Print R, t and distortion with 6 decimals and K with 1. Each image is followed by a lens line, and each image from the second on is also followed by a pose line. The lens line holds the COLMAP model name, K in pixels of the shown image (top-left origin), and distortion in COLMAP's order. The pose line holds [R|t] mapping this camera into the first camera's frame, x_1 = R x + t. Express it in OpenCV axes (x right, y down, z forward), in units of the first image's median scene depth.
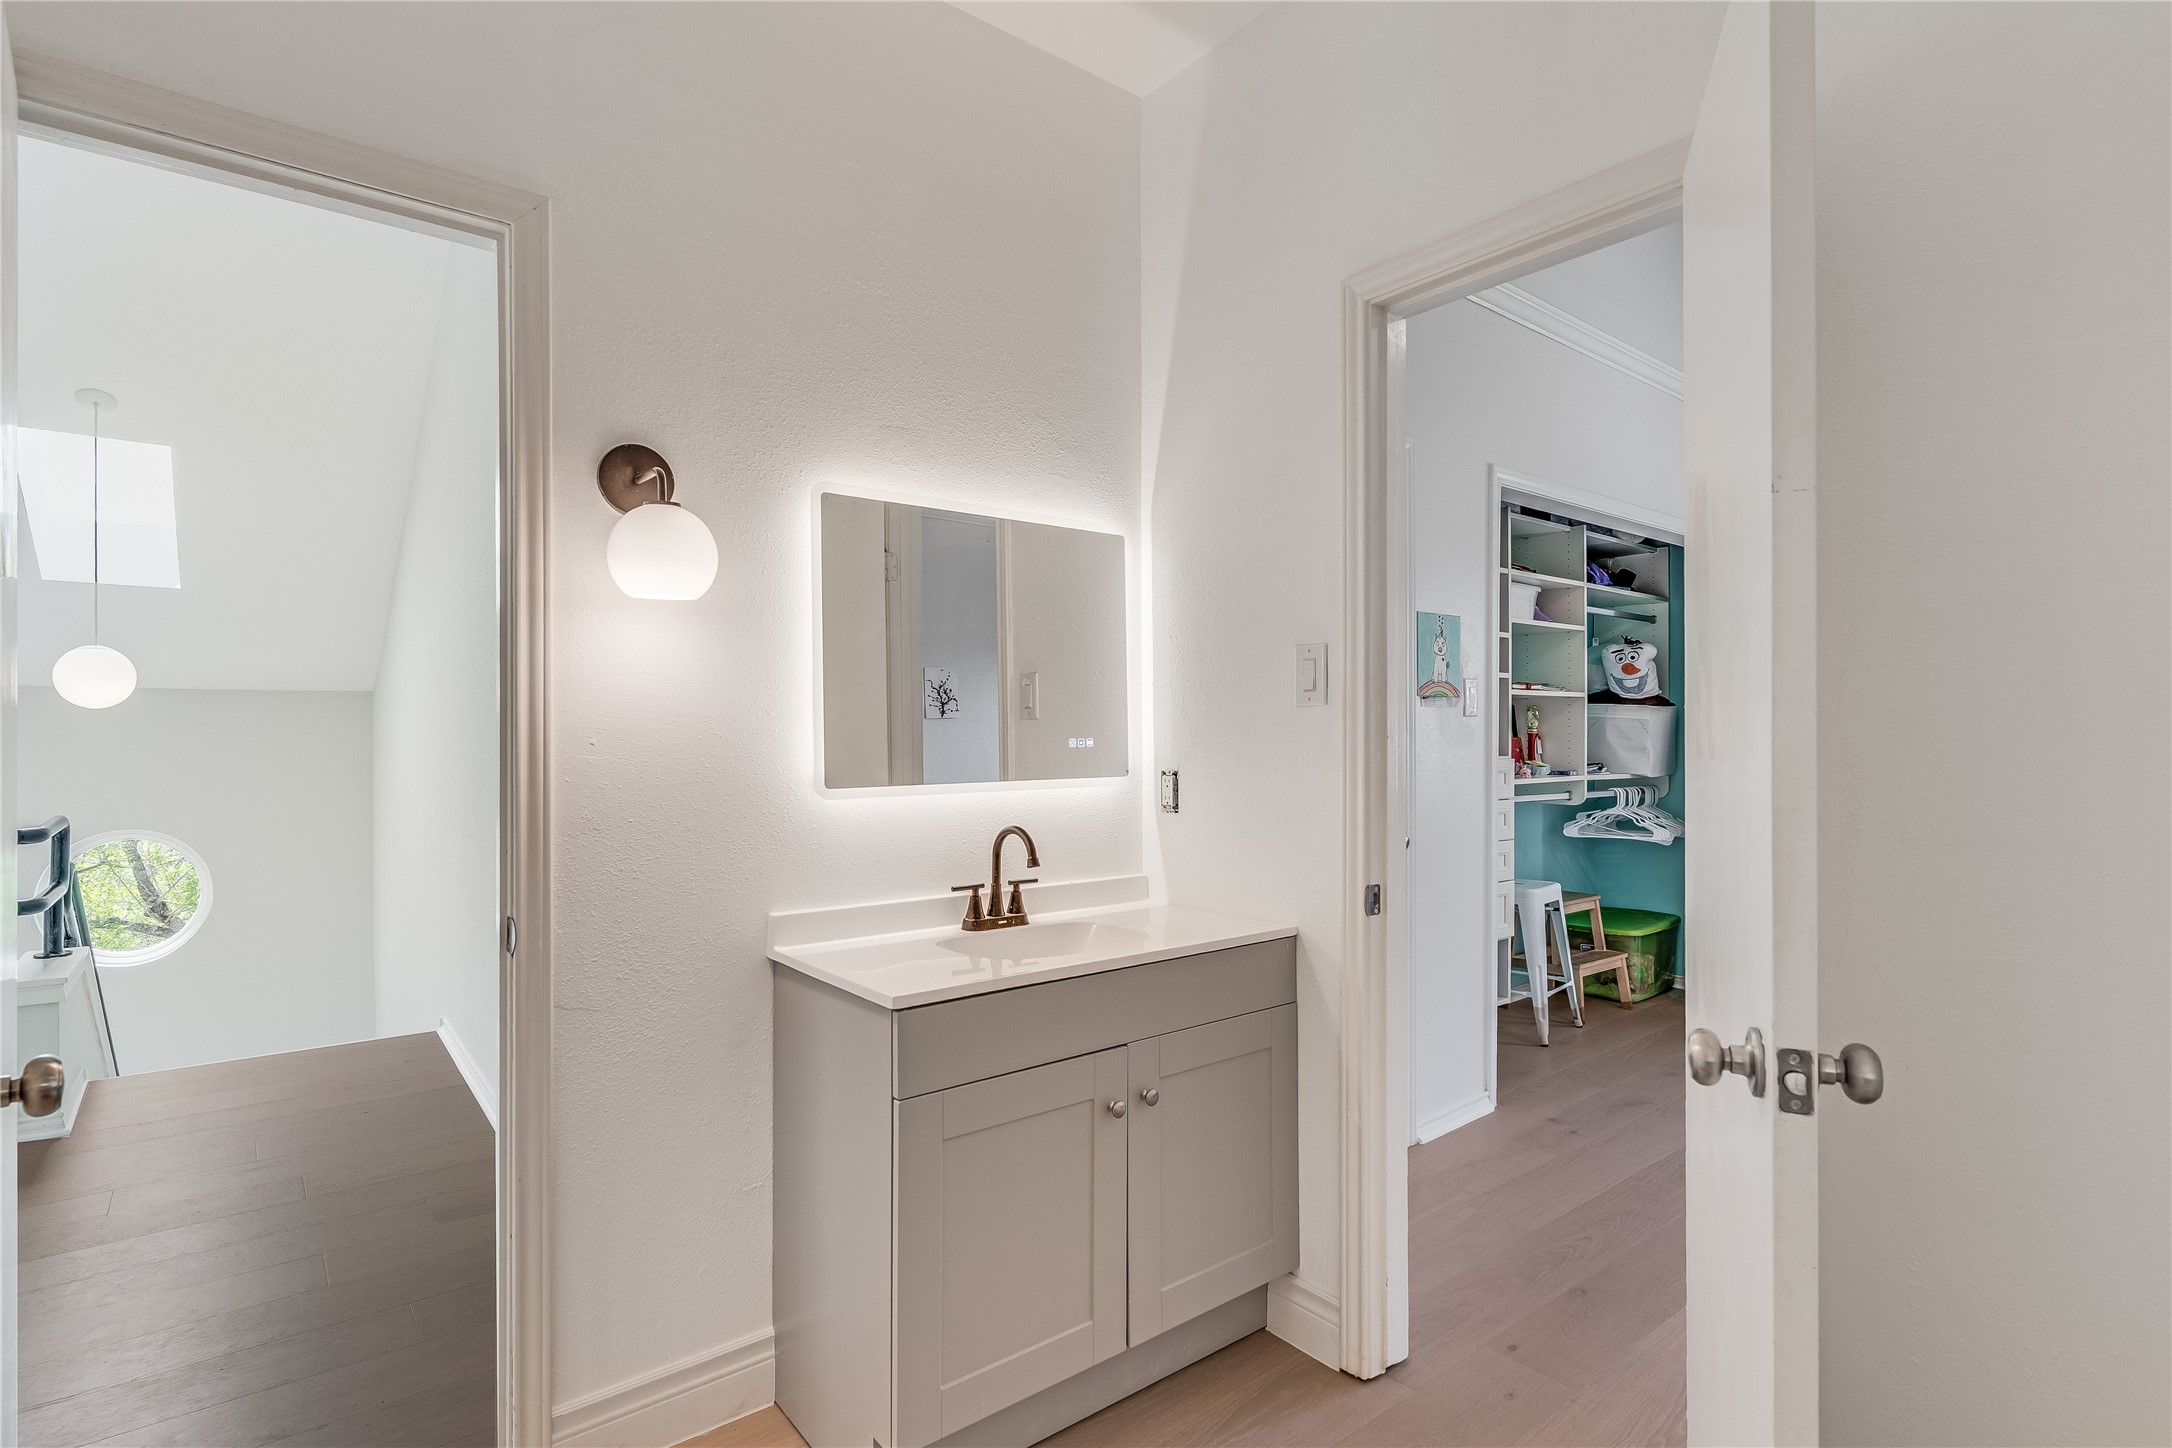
lens RADIAL K [[1049.7, 0, 1069.8], [0, 1049.7, 728.1], [0, 0, 1]] dist [0.004340, 0.000375]
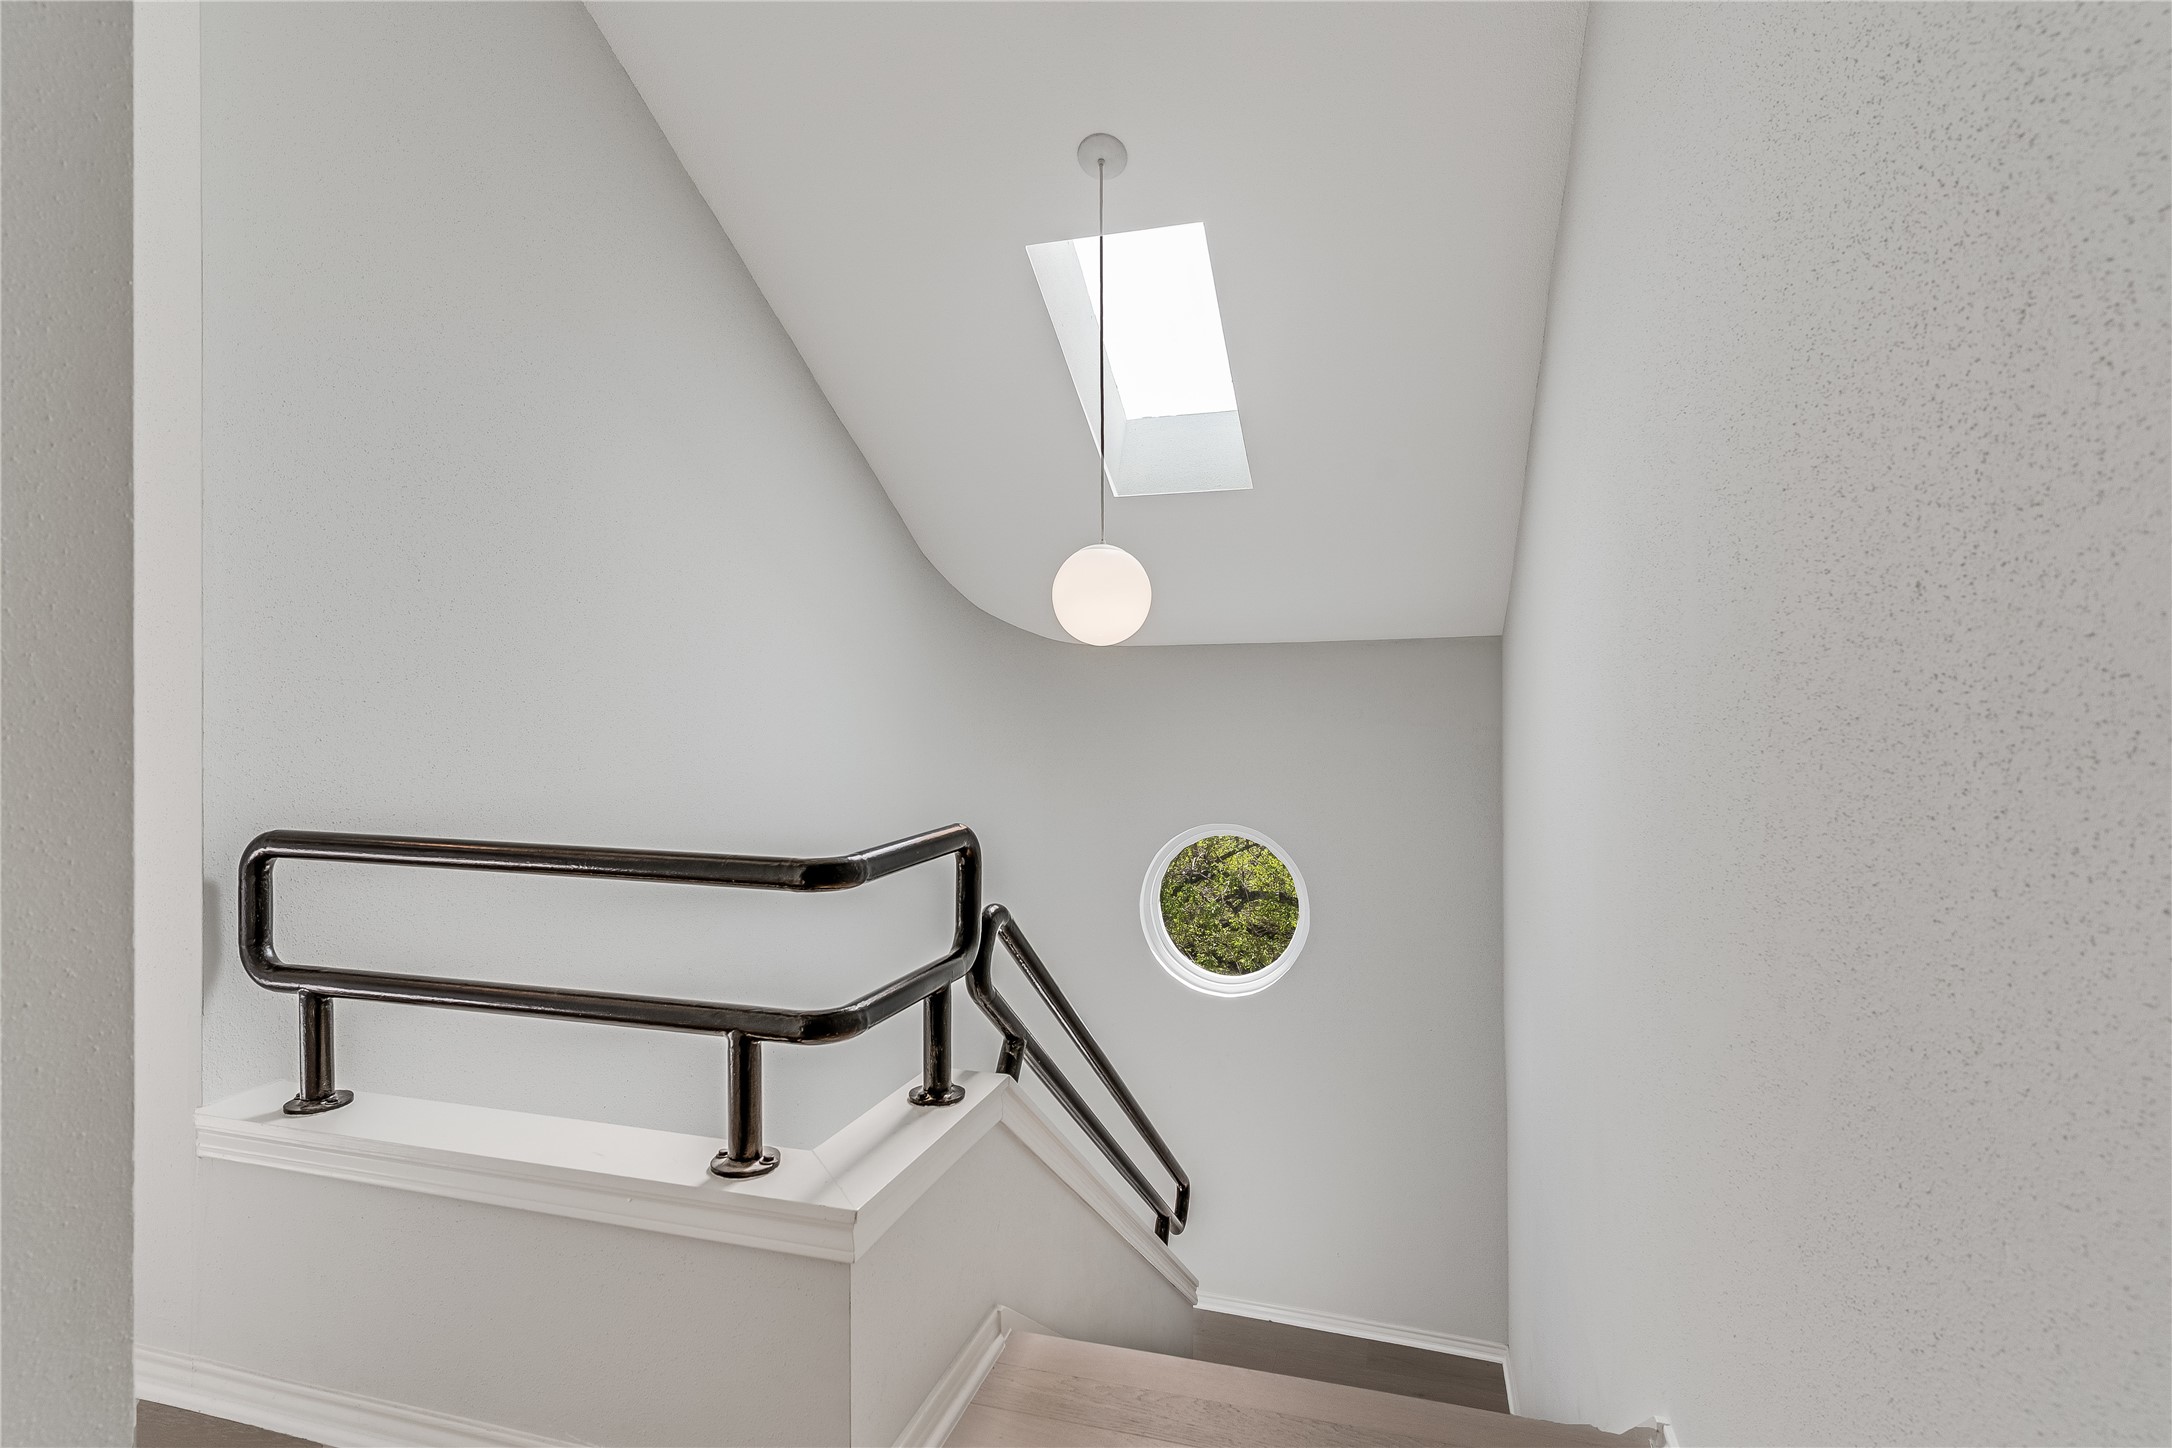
lens RADIAL K [[1071.9, 0, 1082.4], [0, 1071.9, 719.7], [0, 0, 1]] dist [-0.014360, 0.000051]
pose [[0.570752, -0.005541, -0.821104, -0.406833], [0.005530, 0.999980, -0.002904, 0.027850], [0.821104, -0.002883, 0.570772, 0.625011]]
